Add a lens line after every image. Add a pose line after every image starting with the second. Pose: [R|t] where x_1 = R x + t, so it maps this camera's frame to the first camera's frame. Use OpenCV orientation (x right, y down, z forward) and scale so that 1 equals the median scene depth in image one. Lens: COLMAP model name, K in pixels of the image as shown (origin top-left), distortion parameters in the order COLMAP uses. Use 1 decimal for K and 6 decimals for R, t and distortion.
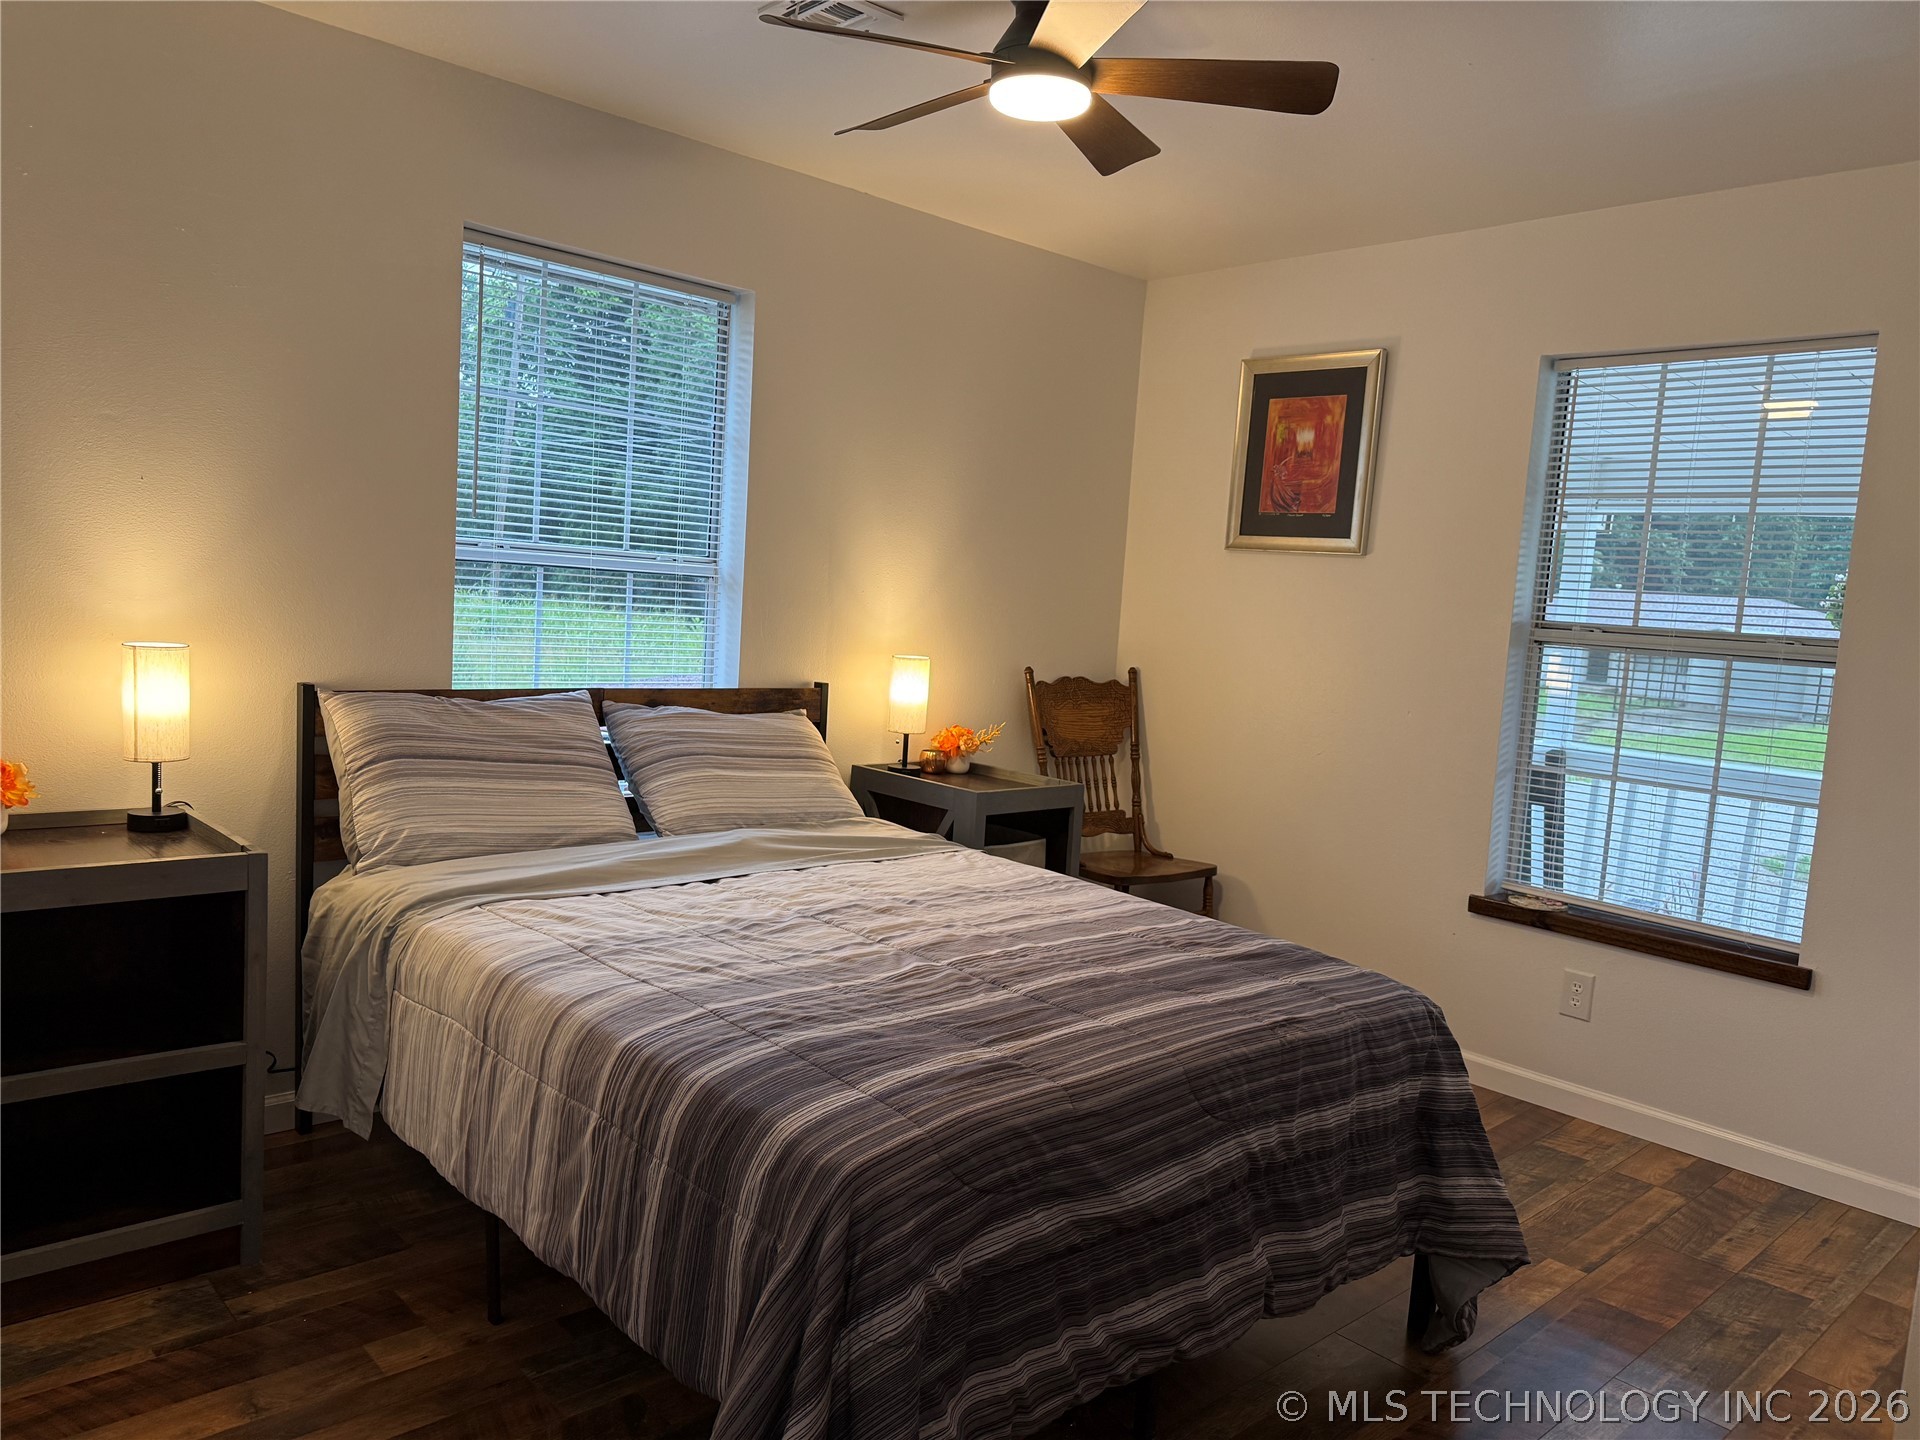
lens RADIAL K [[1320.1, 0, 965.0], [0, 1320.1, 733.3], [0, 0, 1]] dist [0.095279, -0.114766]
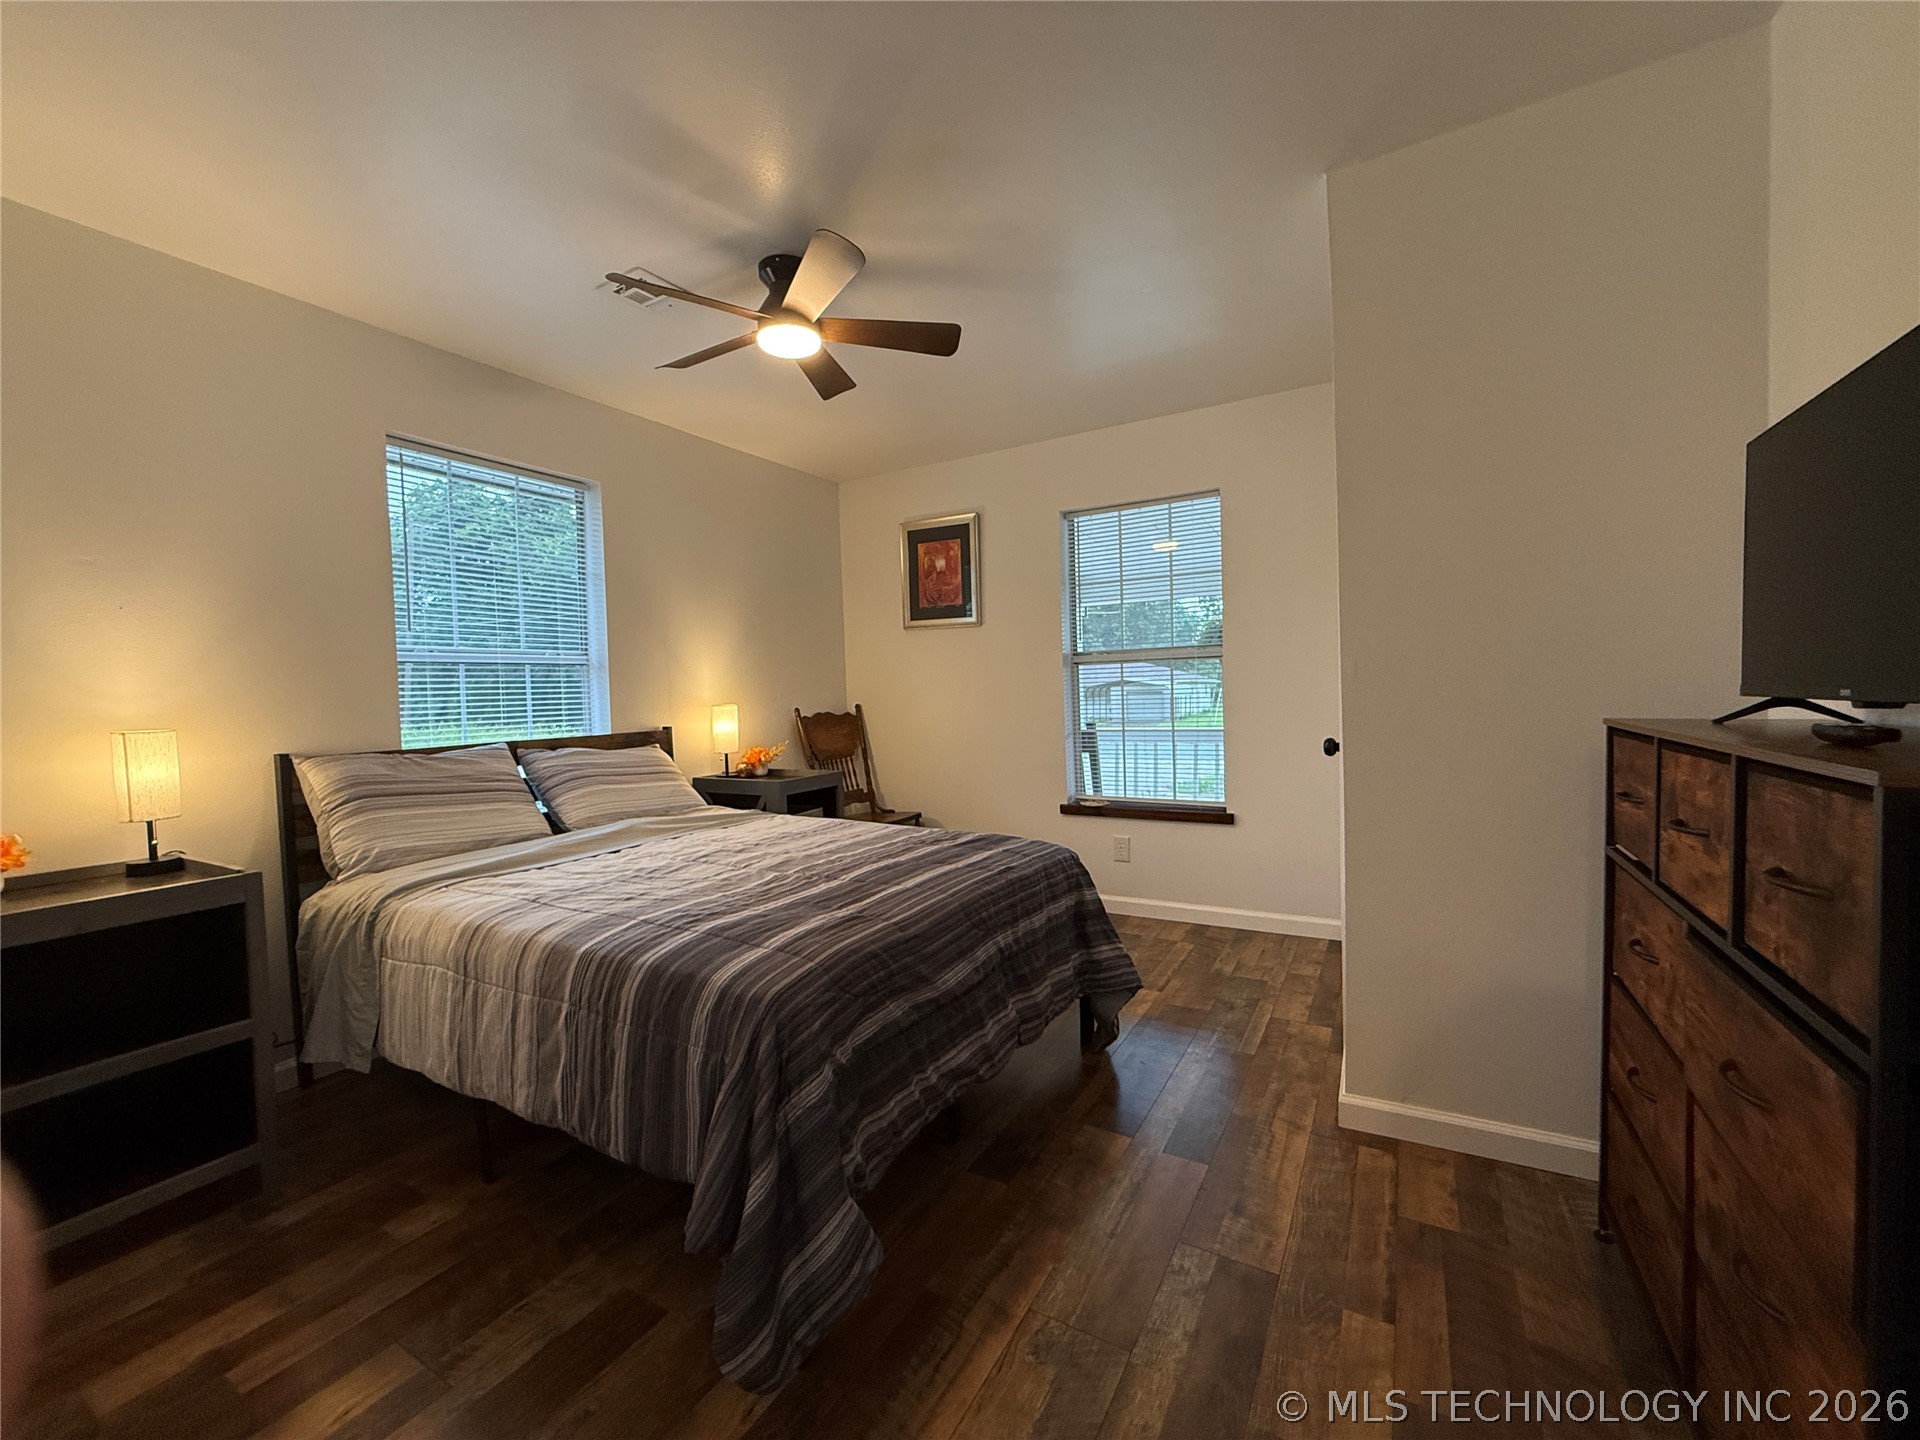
lens RADIAL K [[755.2, 0, 951.2], [0, 755.2, 718.2], [0, 0, 1]] dist [0.007735, -0.000129]
pose [[0.954449, -0.104407, 0.279511, -0.063753], [0.121997, 0.991453, -0.046243, 0.057369], [-0.272294, 0.078236, 0.959028, 0.082909]]
